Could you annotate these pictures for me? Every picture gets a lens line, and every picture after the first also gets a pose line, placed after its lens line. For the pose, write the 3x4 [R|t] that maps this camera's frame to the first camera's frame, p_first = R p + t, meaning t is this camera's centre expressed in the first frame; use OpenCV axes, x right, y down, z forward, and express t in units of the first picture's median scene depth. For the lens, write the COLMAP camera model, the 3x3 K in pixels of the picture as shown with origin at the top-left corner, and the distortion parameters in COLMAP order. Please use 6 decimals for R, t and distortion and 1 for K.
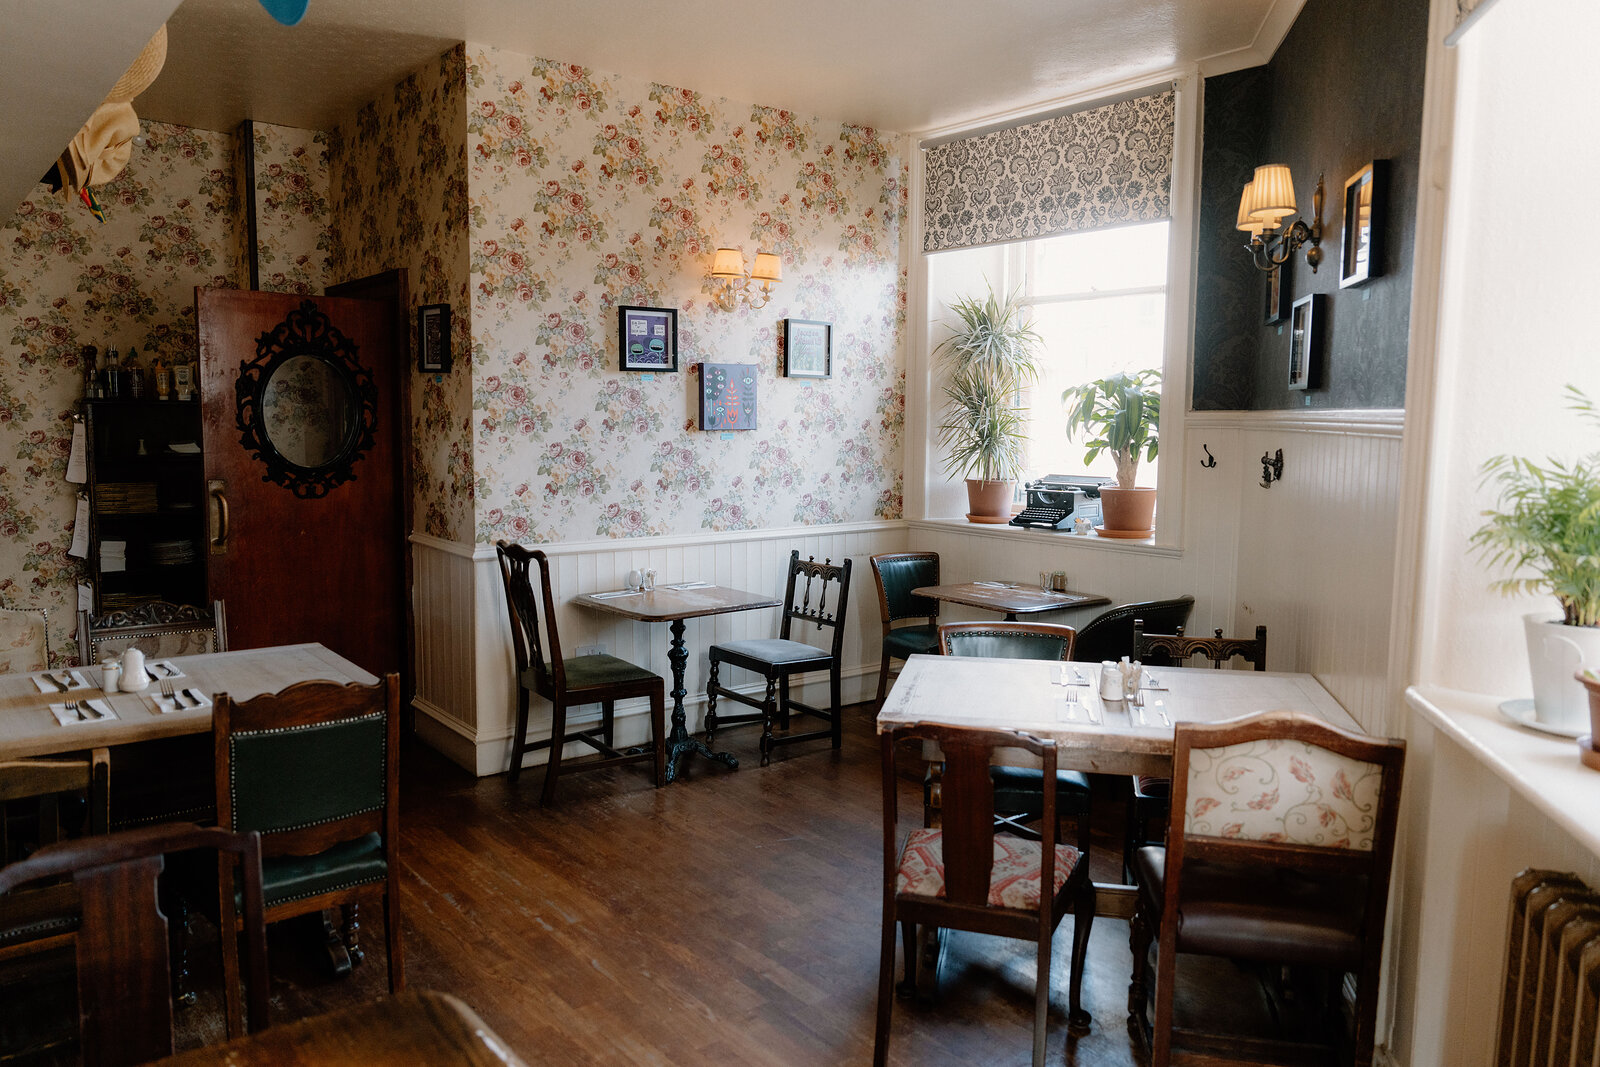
lens RADIAL K [[1123.2, 0, 800.9], [0, 1123.2, 536.1], [0, 0, 1]] dist [0.000321, 0.004840]
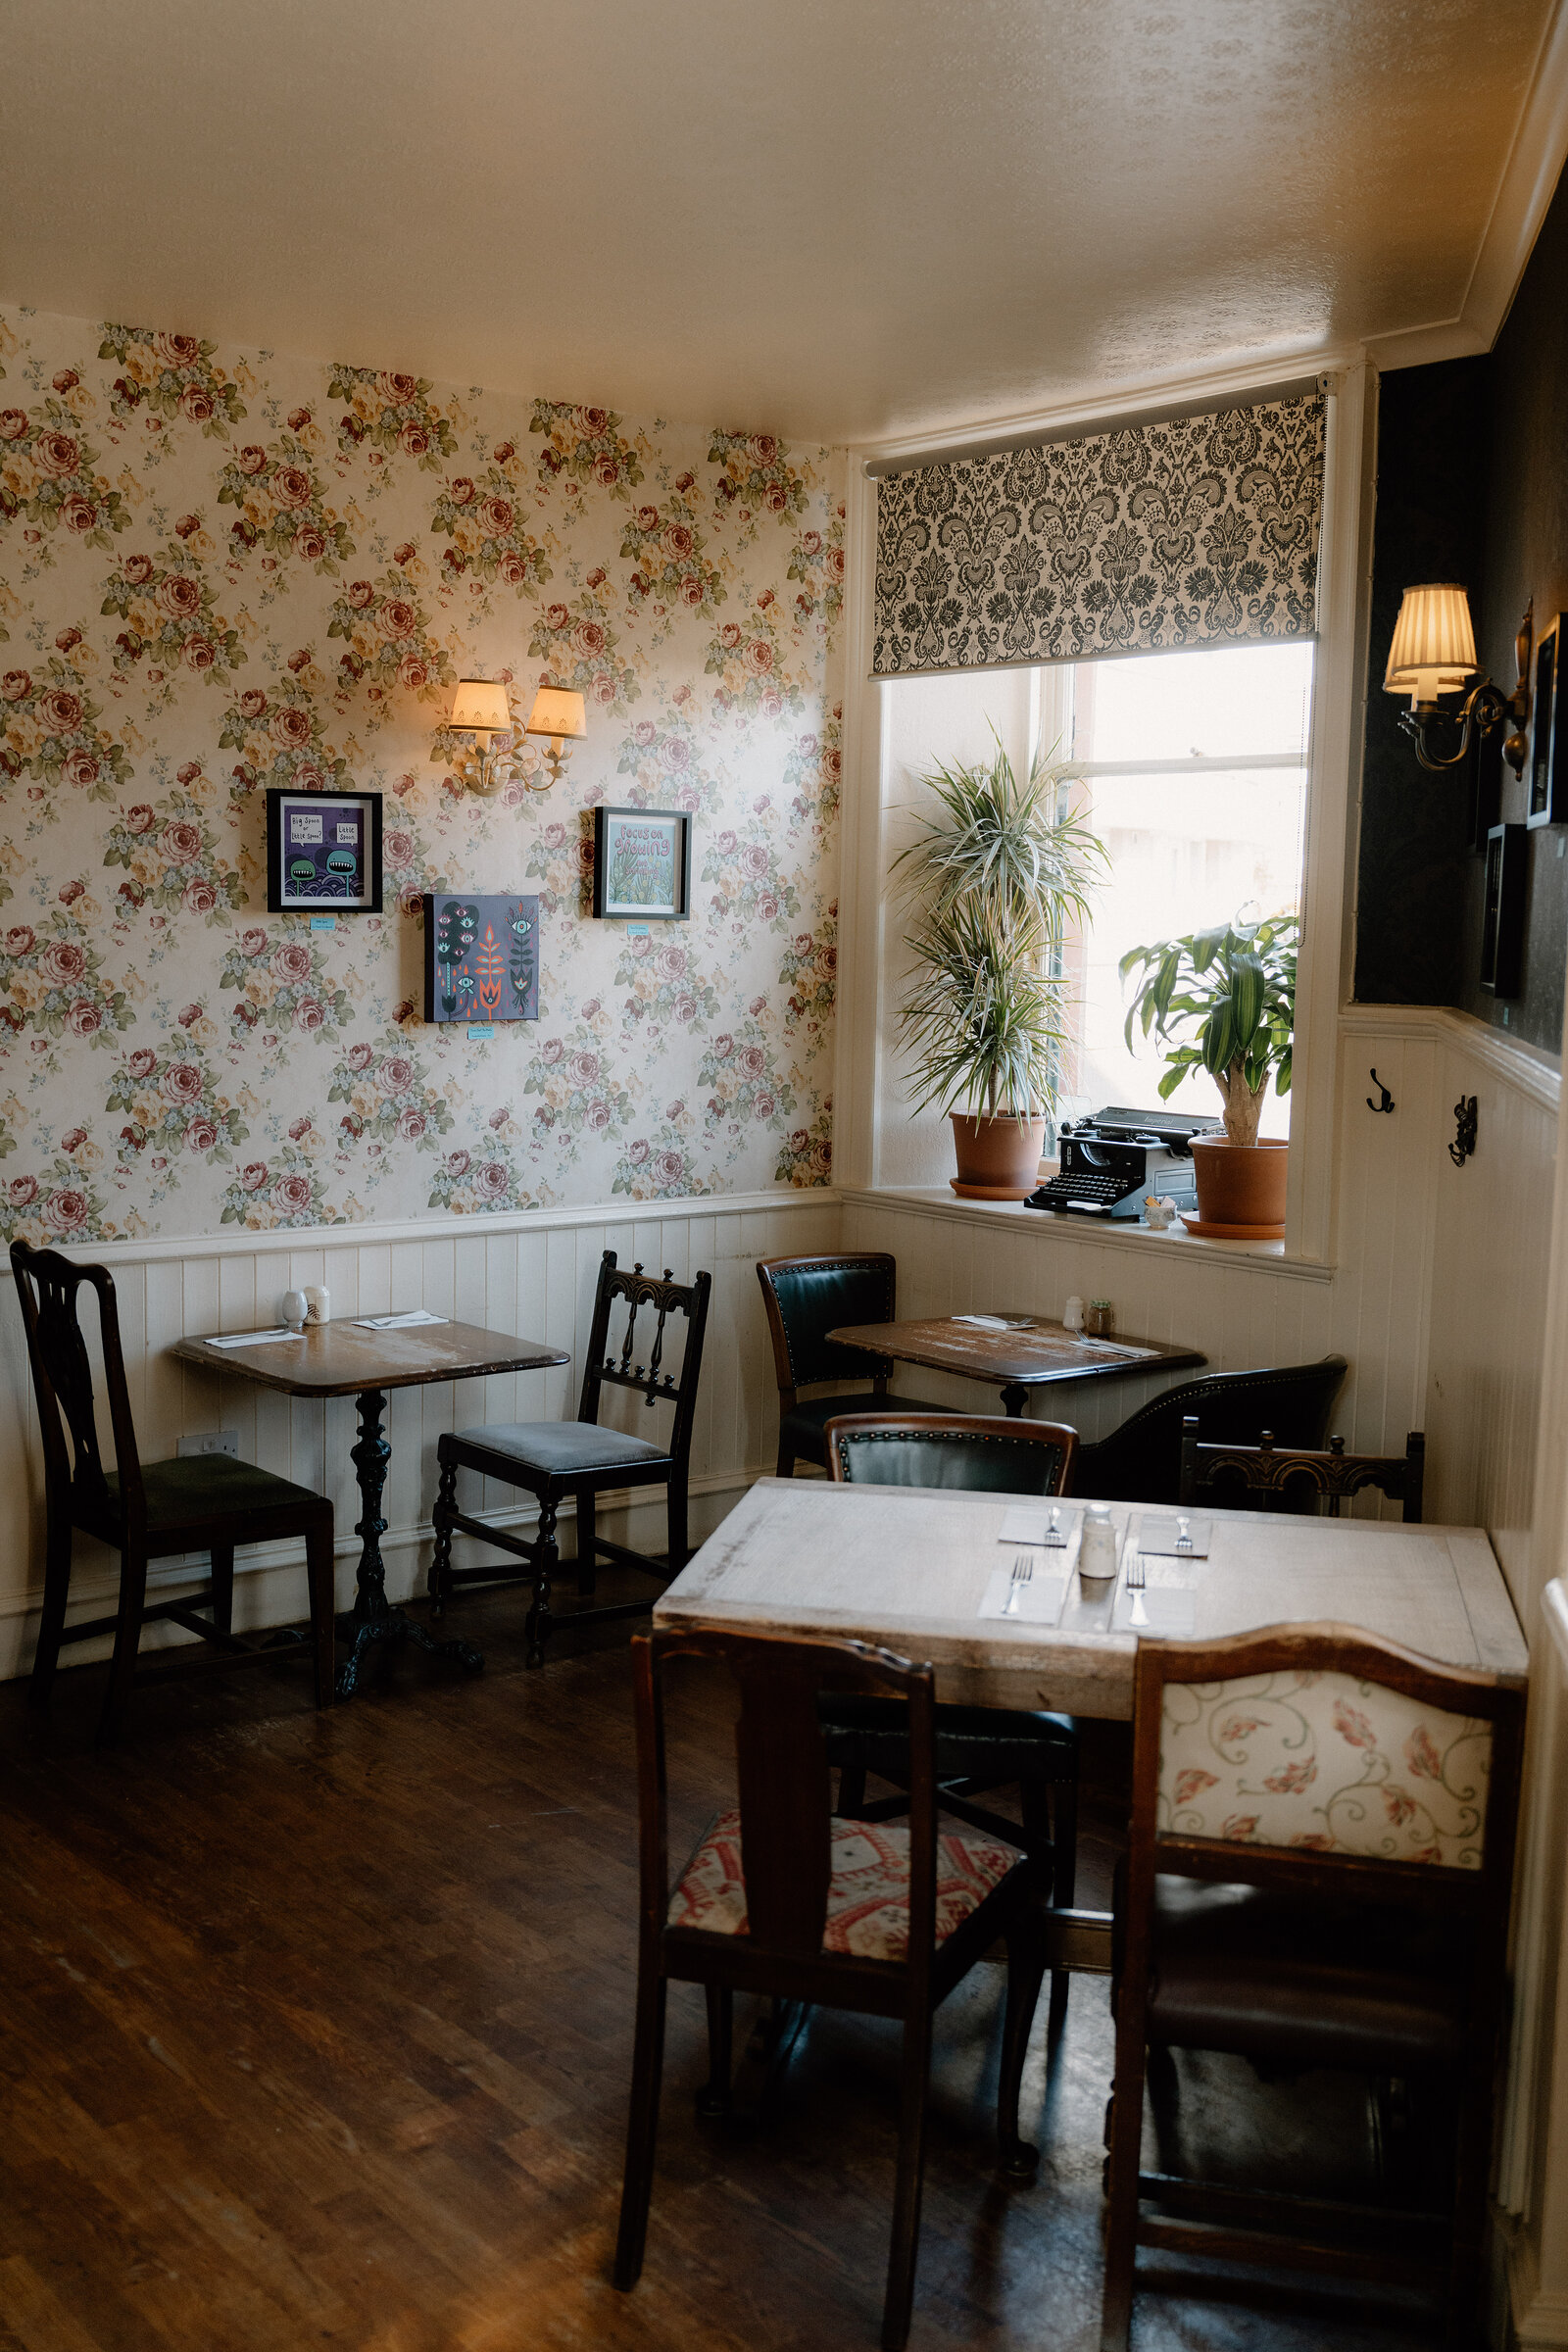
lens RADIAL K [[2376.5, 0, 780.7], [0, 2376.5, 1134.6], [0, 0, 1]] dist [0.030171, -0.026747]
pose [[0.999888, 0.012342, -0.008413, 0.090046], [-0.012316, 0.999919, 0.003111, -0.049875], [0.008451, -0.003007, 0.999960, -0.113683]]
